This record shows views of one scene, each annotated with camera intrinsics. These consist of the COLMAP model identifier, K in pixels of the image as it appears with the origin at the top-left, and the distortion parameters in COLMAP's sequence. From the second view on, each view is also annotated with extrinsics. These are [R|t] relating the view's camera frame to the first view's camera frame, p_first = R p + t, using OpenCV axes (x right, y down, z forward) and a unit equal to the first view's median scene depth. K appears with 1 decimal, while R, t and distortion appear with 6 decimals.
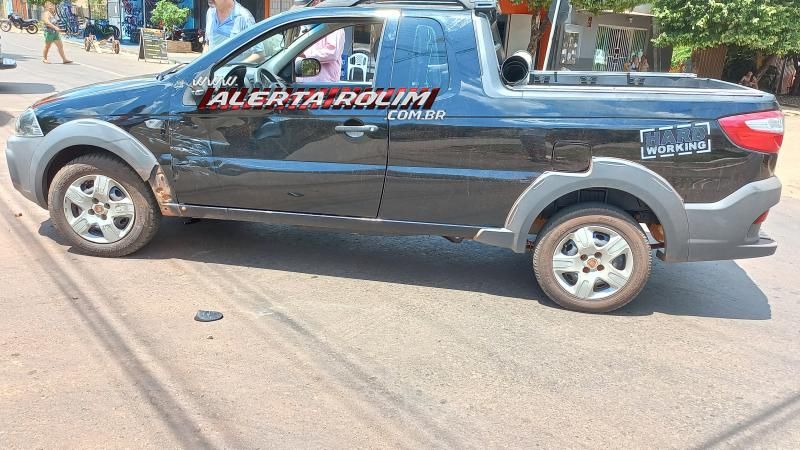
lens RADIAL K [[685.6, 0, 404.6], [0, 685.6, 235.7], [0, 0, 1]] dist [0.083290, -0.108914]
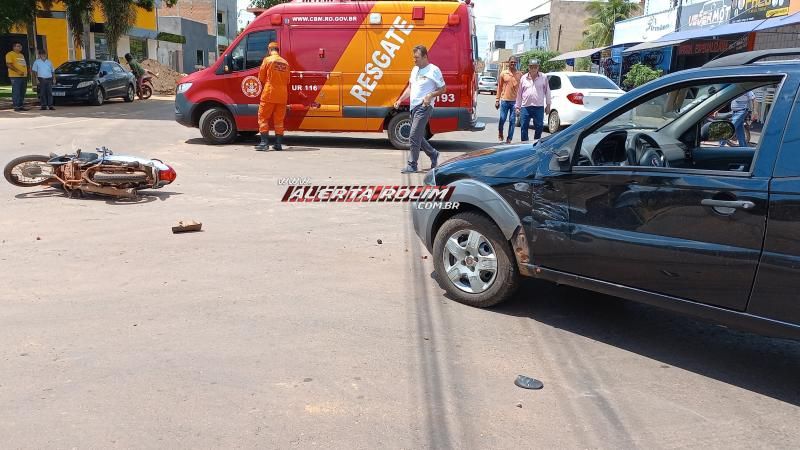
lens RADIAL K [[685.6, 0, 404.6], [0, 685.6, 235.7], [0, 0, 1]] dist [0.083290, -0.108914]
pose [[0.793182, 0.098073, -0.601036, 0.132107], [-0.147299, 0.988539, -0.033085, -0.029370], [0.590903, 0.114775, 0.798537, 0.081758]]
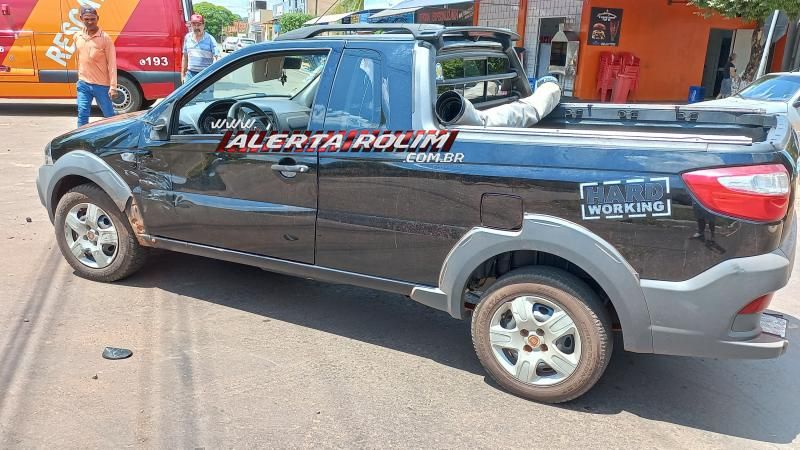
lens RADIAL K [[685.6, 0, 404.6], [0, 685.6, 235.7], [0, 0, 1]] dist [0.083290, -0.108914]
pose [[0.943931, 0.063251, -0.324028, 0.379987], [-0.072754, 0.997200, -0.017285, -0.058984], [0.322027, 0.039891, 0.945890, 0.168865]]
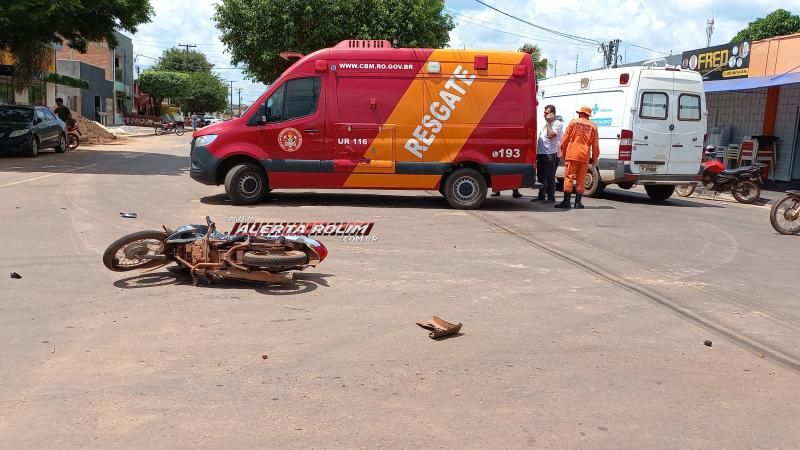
lens RADIAL K [[685.6, 0, 404.6], [0, 685.6, 235.7], [0, 0, 1]] dist [0.083290, -0.108914]
pose [[0.883573, 0.043703, -0.466249, -0.776856], [-0.114039, 0.985743, -0.123713, -0.033935], [0.454195, 0.162480, 0.875960, -0.058621]]
